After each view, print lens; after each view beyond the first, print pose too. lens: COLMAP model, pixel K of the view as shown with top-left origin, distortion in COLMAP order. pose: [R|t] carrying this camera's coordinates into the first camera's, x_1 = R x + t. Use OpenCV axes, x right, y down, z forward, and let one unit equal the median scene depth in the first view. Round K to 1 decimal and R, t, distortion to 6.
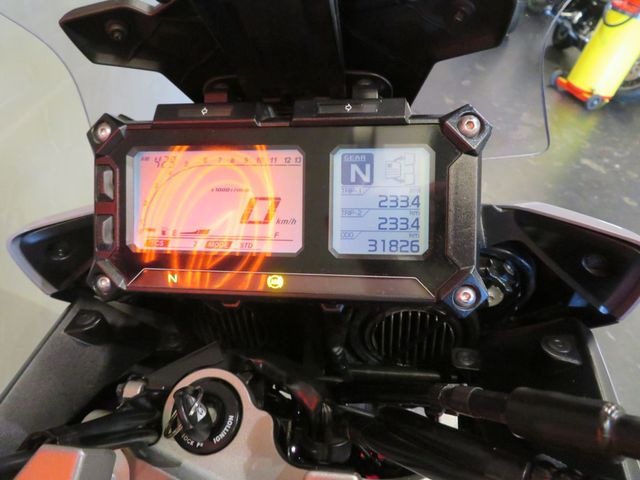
lens RADIAL K [[459.0, 0, 318.0], [0, 459.0, 238.7], [0, 0, 1]] dist [-0.015178, 0.000343]
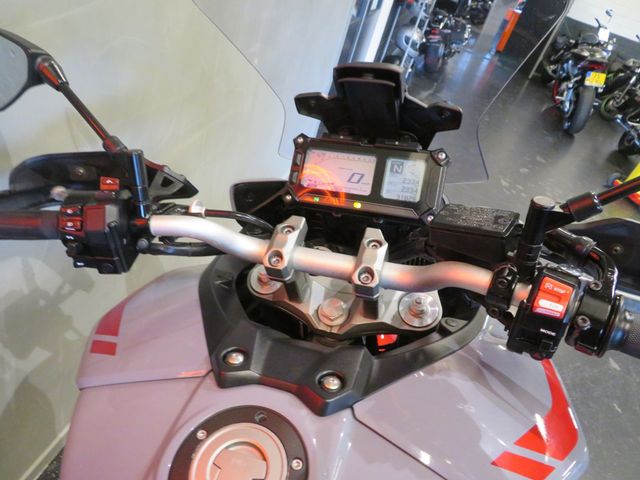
lens RADIAL K [[459.0, 0, 318.0], [0, 459.0, 238.7], [0, 0, 1]] dist [-0.015178, 0.000343]
pose [[0.977979, 0.166279, -0.126127, 0.044258], [-0.181993, 0.975269, -0.125418, 0.625211], [0.102154, 0.145611, 0.984054, -1.470626]]
